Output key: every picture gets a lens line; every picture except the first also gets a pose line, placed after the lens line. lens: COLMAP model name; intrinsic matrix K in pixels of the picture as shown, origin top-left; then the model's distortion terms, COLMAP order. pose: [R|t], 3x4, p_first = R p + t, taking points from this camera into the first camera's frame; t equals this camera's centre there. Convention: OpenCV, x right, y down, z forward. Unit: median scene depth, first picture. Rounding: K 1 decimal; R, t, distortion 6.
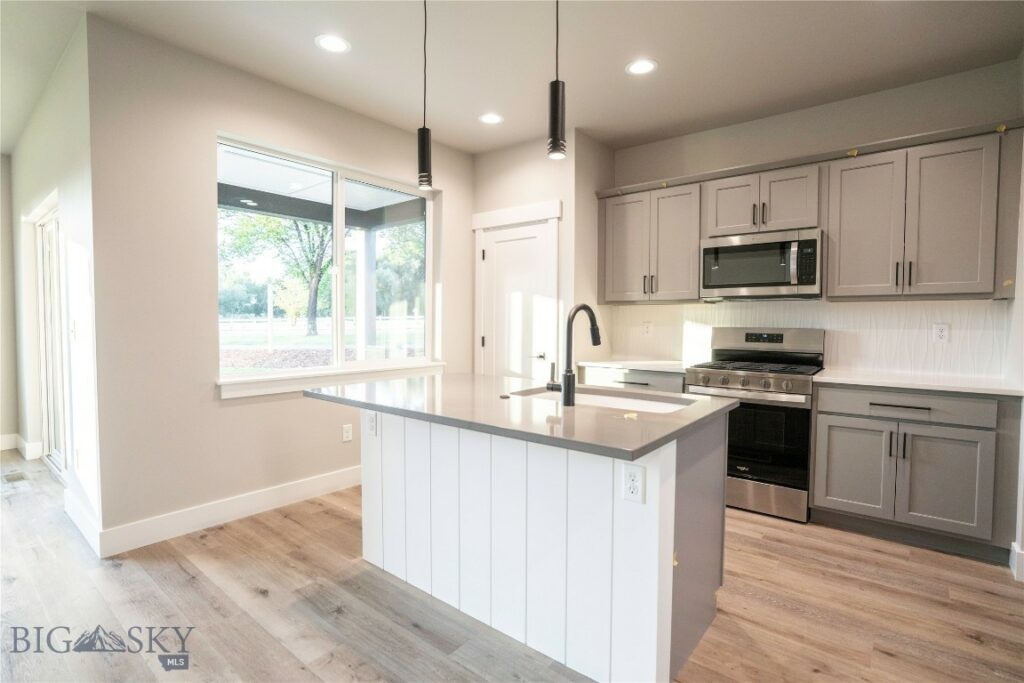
lens RADIAL K [[496.3, 0, 512.0], [0, 496.3, 341.5], [0, 0, 1]] dist [-0.049927, 0.023409]
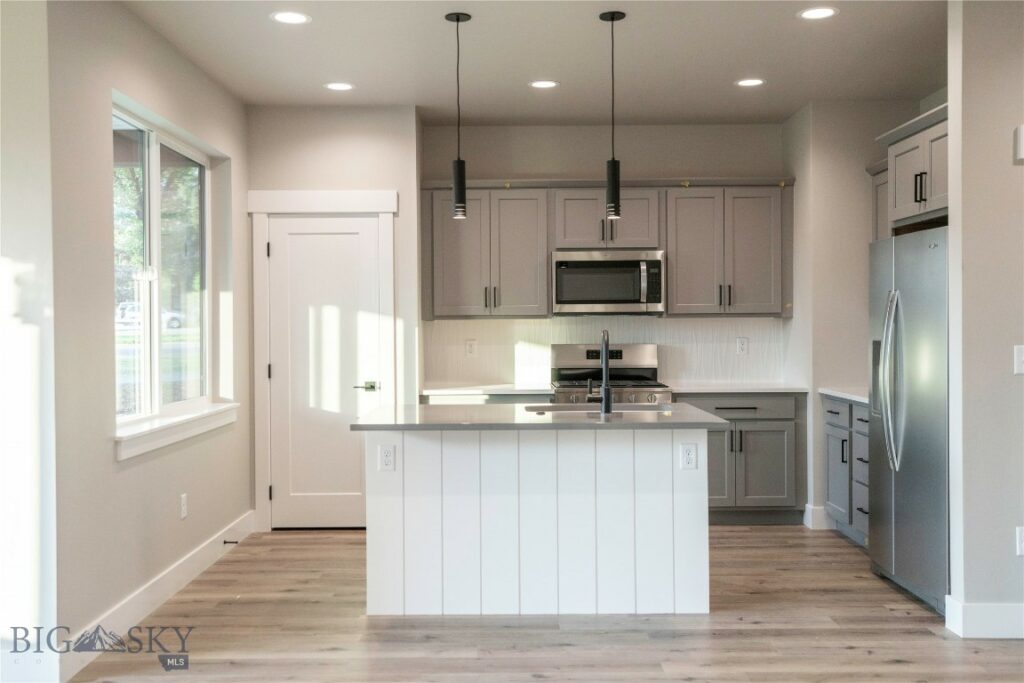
lens RADIAL K [[1008.1, 0, 512.0], [0, 1008.1, 341.5], [0, 0, 1]] dist [0.001719, 0.002176]
pose [[0.773594, -0.020398, 0.633353, -1.003791], [0.037285, 0.999215, -0.013360, -0.014961], [-0.632583, 0.033950, 0.773748, -0.482326]]
